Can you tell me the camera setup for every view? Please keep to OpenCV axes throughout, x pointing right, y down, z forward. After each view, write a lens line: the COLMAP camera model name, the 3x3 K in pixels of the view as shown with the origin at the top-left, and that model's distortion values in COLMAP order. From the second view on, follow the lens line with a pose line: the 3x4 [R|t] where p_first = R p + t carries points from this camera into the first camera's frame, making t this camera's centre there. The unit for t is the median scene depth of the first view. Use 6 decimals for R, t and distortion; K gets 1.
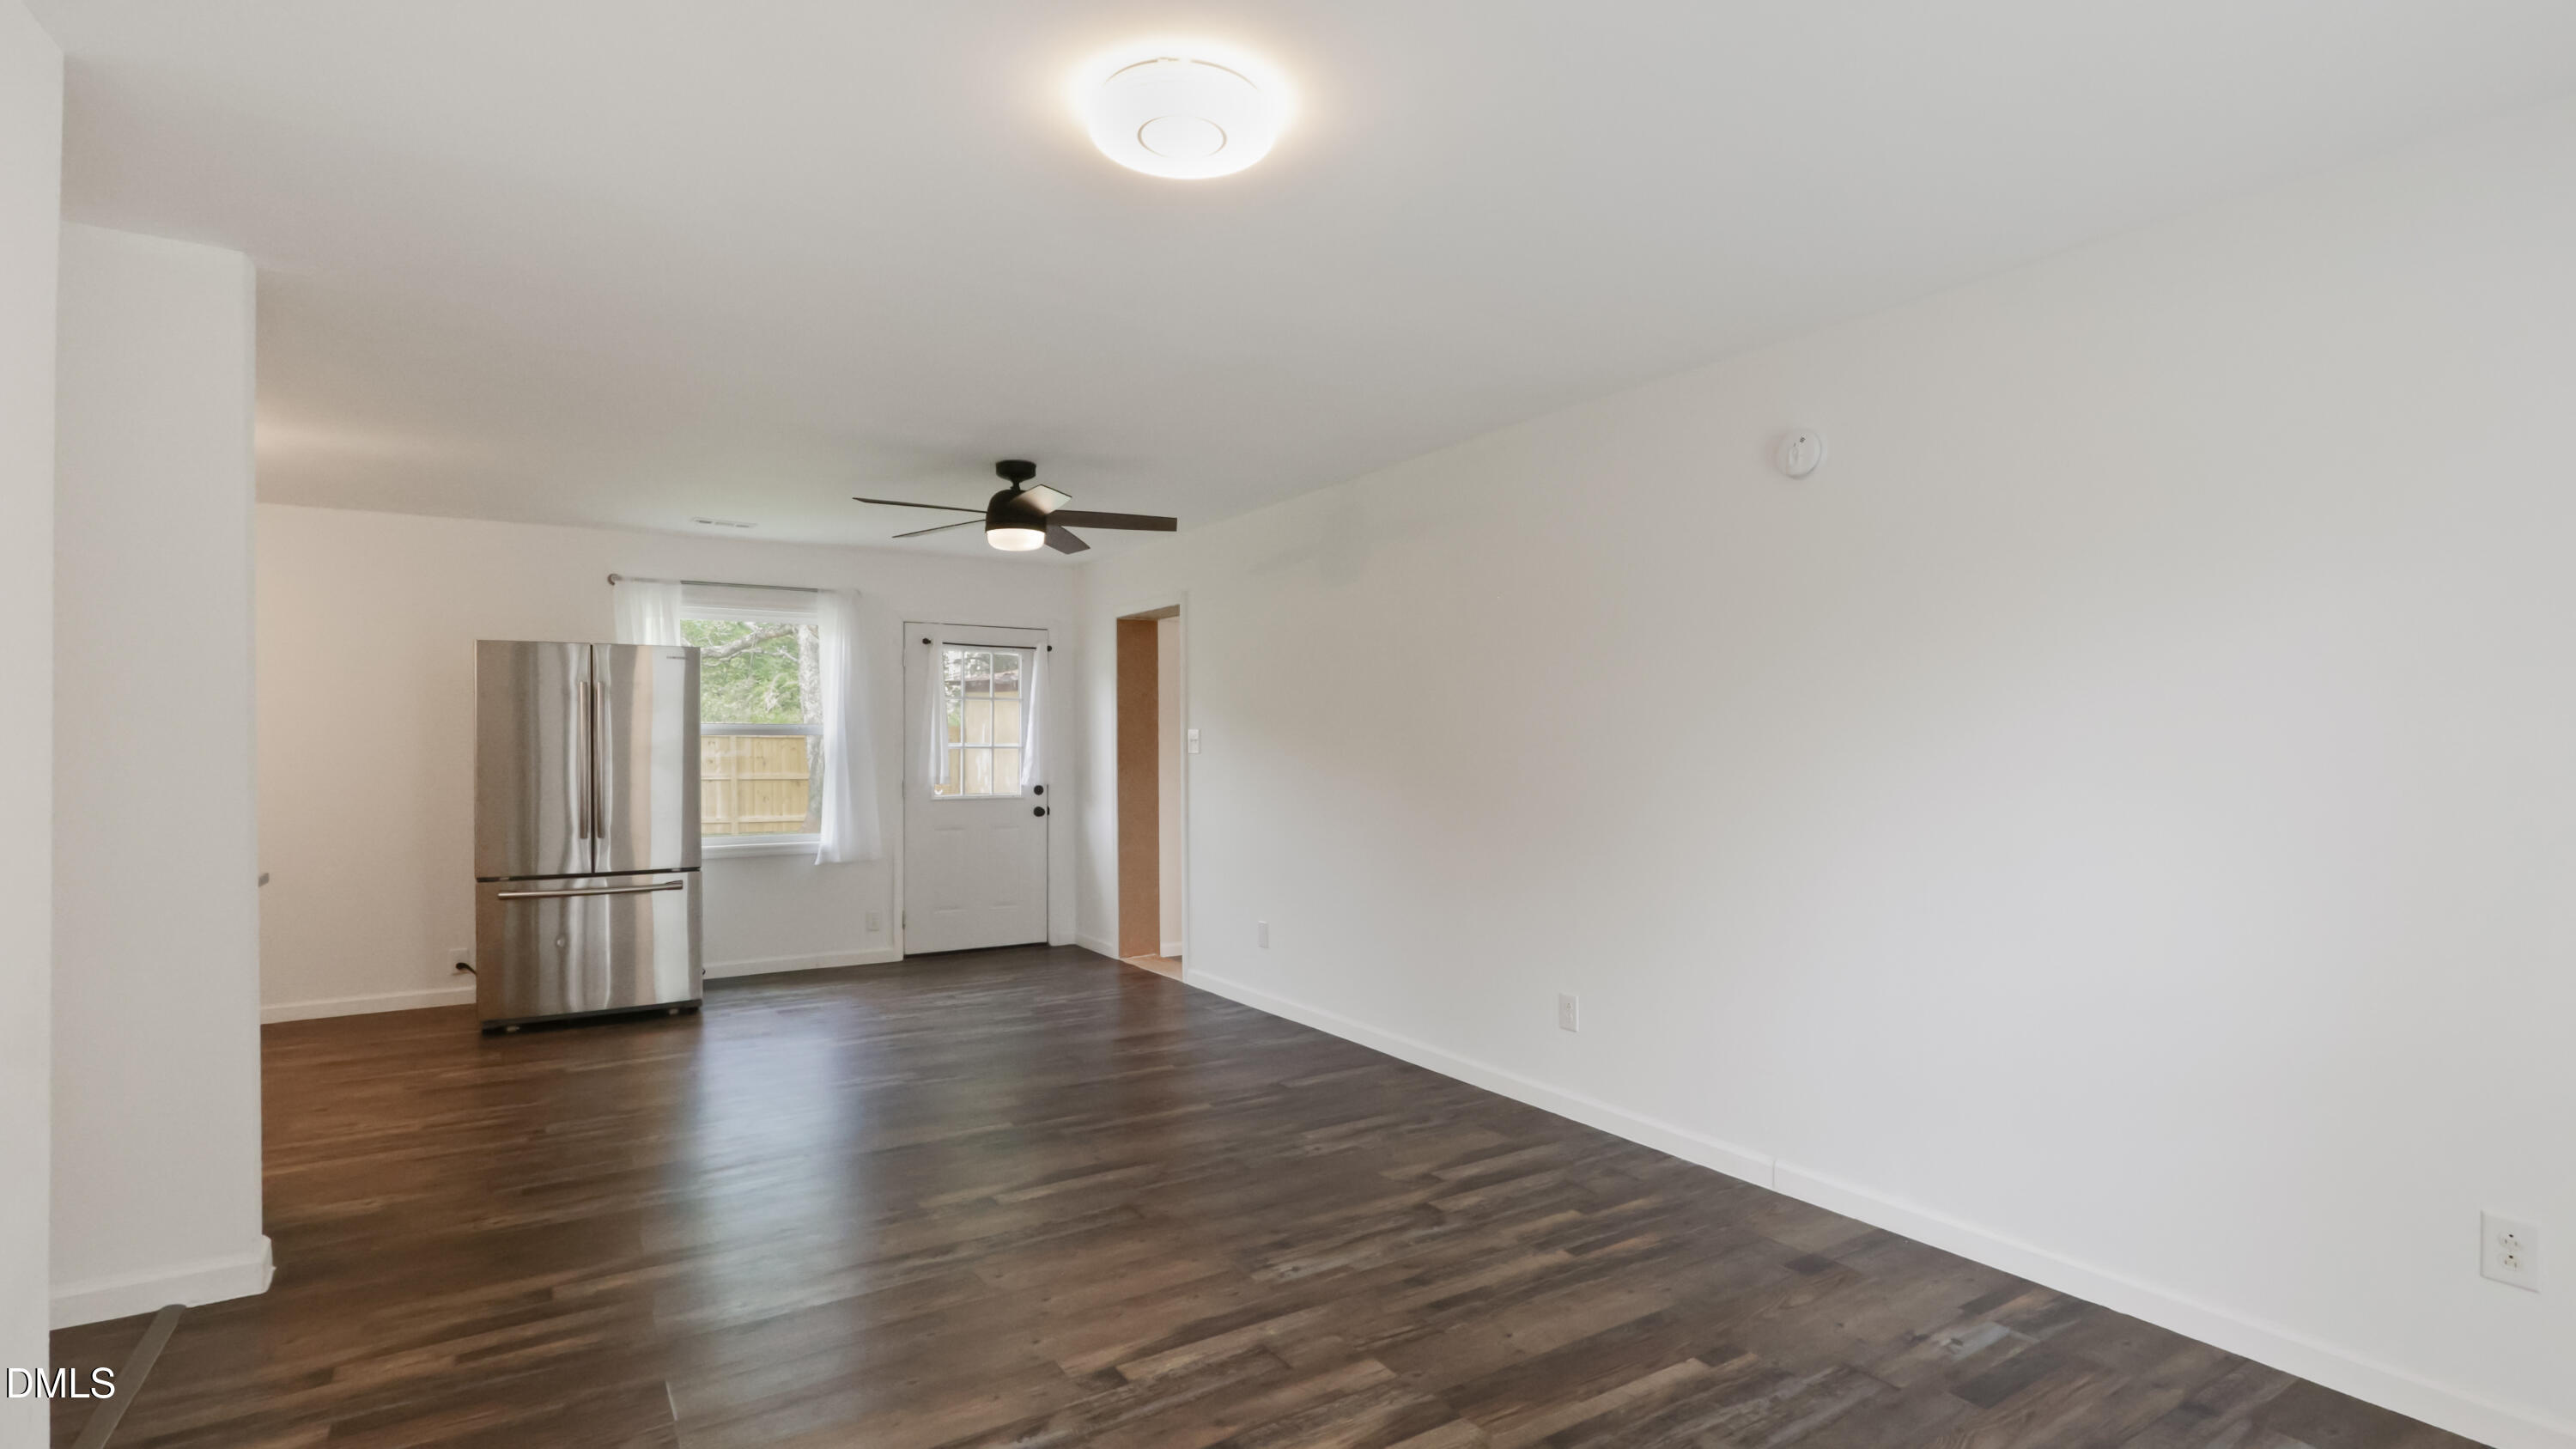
lens RADIAL K [[1164.7, 0, 1290.9], [0, 1164.7, 732.3], [0, 0, 1]] dist [-0.002225, 0.000722]
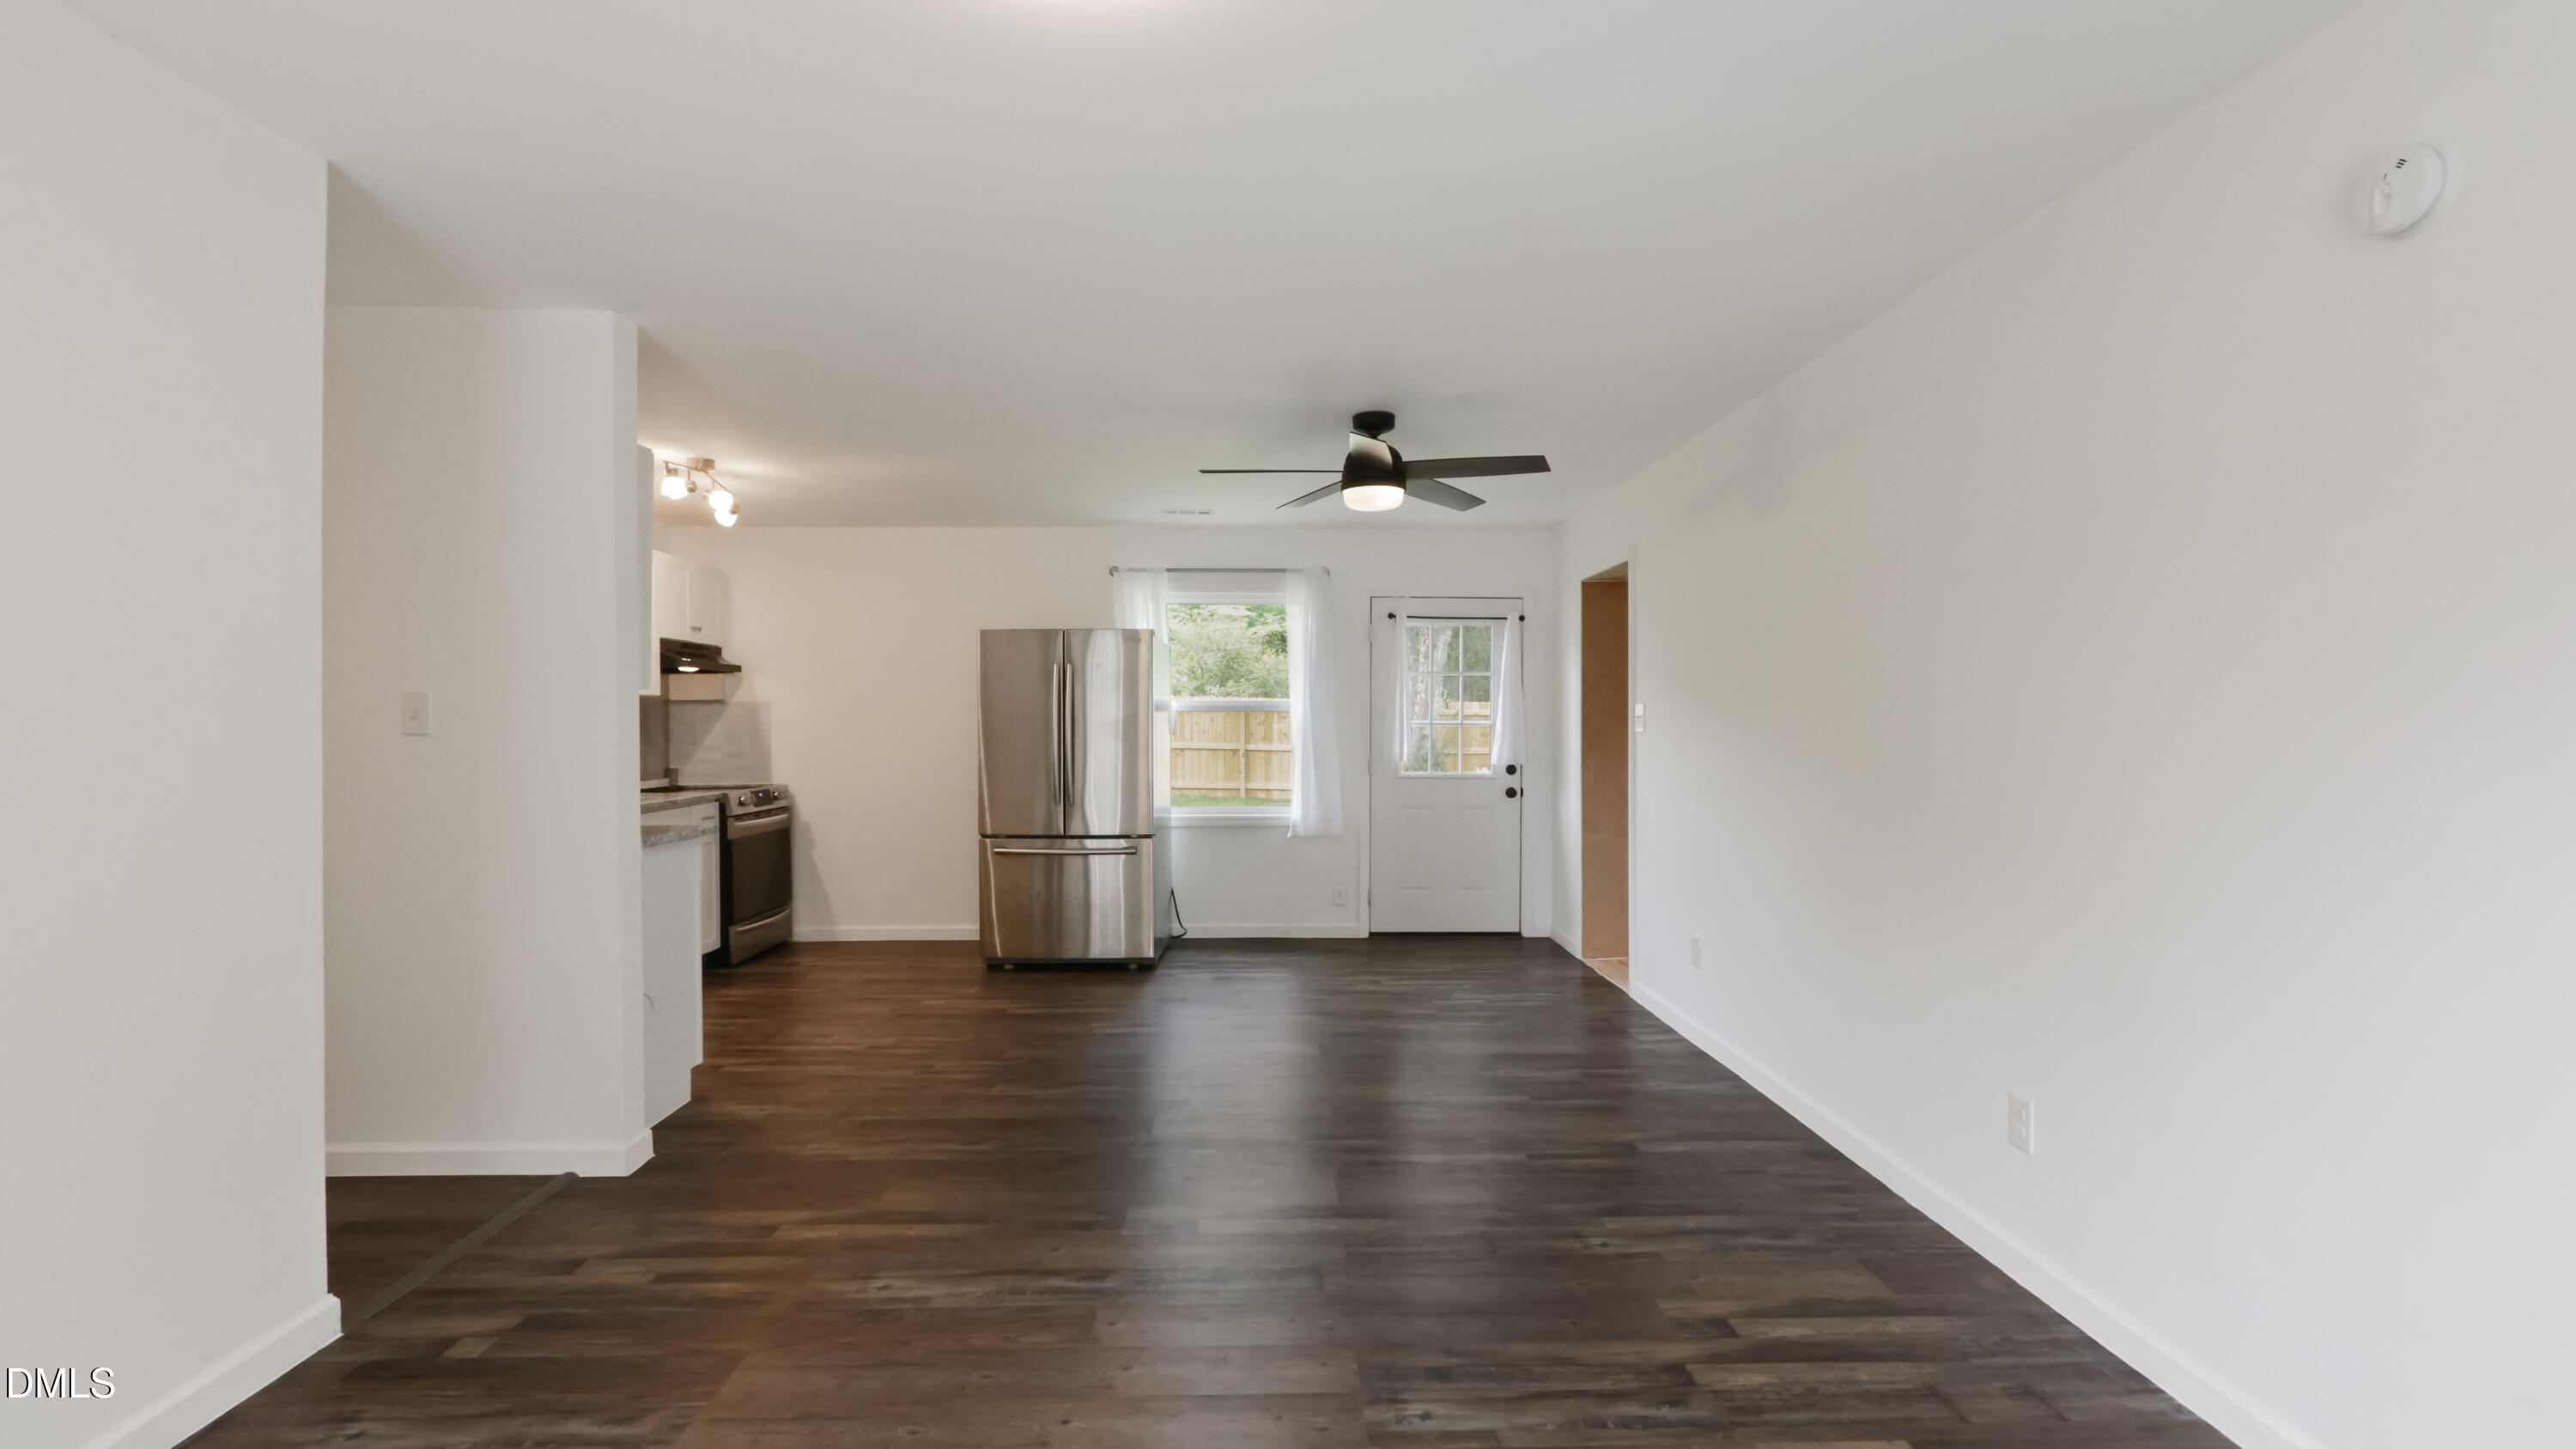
lens RADIAL K [[1164.7, 0, 1290.0], [0, 1164.7, 716.1], [0, 0, 1]] dist [-0.002225, 0.000722]
pose [[0.863633, -0.000406, -0.504121, 0.153186], [0.003321, 0.999983, 0.004886, 0.001986], [0.504111, -0.005894, 0.863619, 0.153079]]
